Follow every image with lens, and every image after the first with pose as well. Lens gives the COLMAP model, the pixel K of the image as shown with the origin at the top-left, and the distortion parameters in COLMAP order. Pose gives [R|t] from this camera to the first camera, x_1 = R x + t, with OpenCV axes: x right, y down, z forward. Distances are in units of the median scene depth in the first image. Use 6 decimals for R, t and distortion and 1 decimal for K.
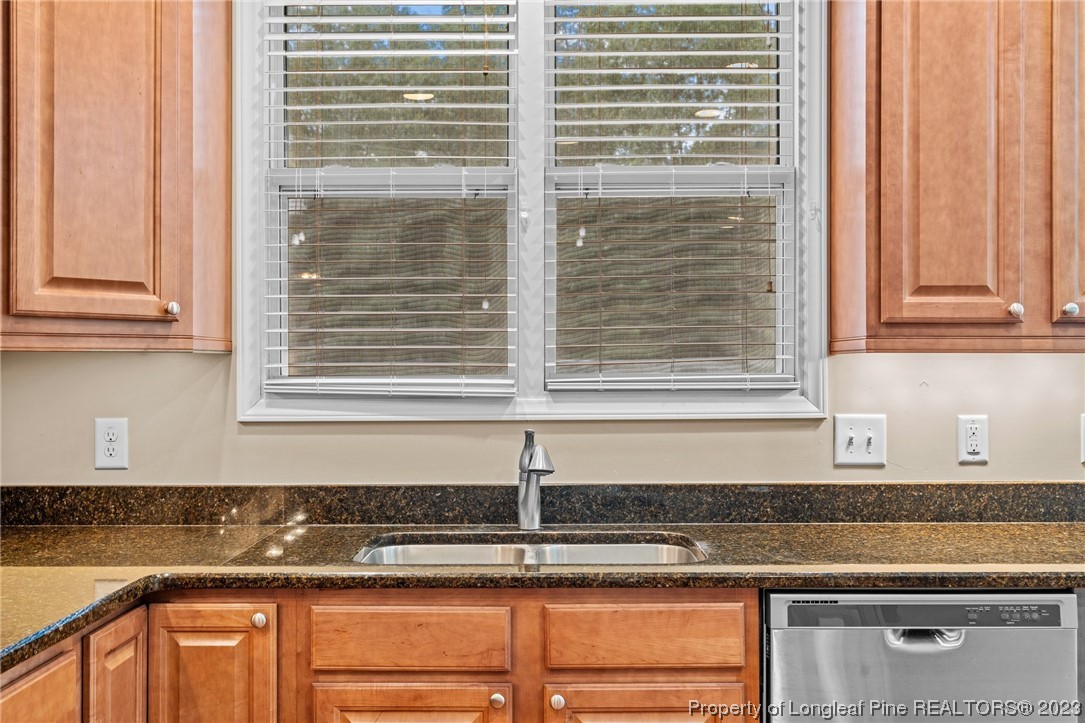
lens RADIAL K [[1062.2, 0, 542.5], [0, 1062.2, 361.5], [0, 0, 1]] dist [0.005485, 0.013538]
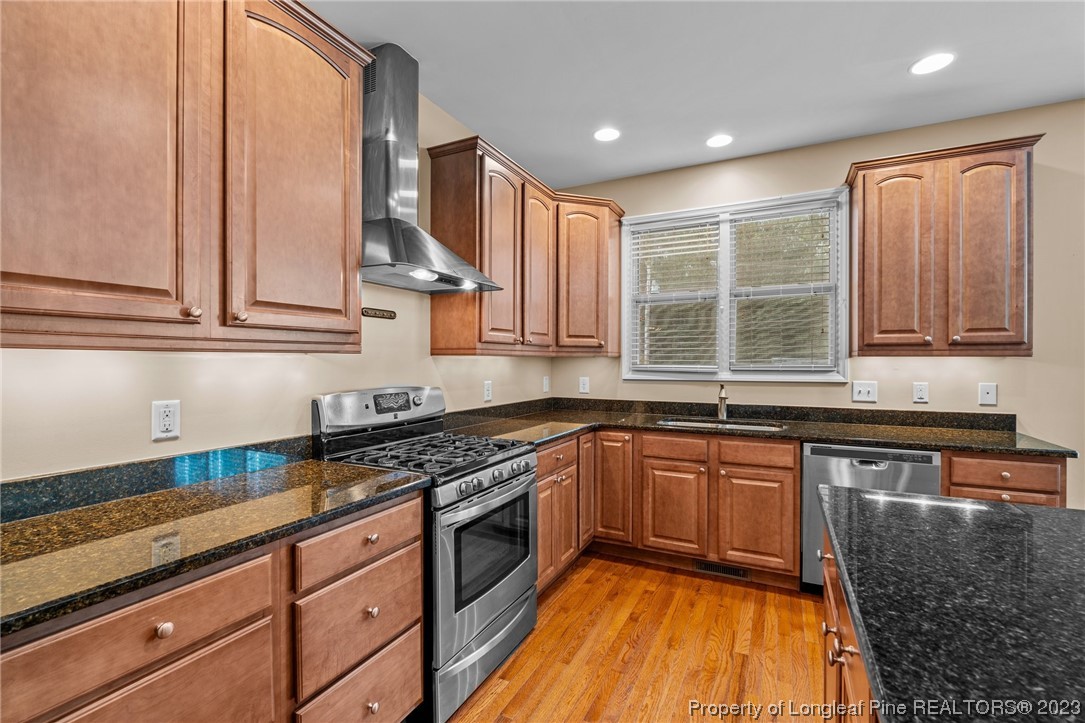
lens RADIAL K [[471.6, 0, 547.8], [0, 471.6, 362.0], [0, 0, 1]] dist [-0.003000, 0.000109]
pose [[0.898784, 0.003770, -0.438376, 0.131322], [-0.001177, 0.999980, 0.006186, -0.001529], [0.438391, -0.005044, 0.898770, -0.358757]]
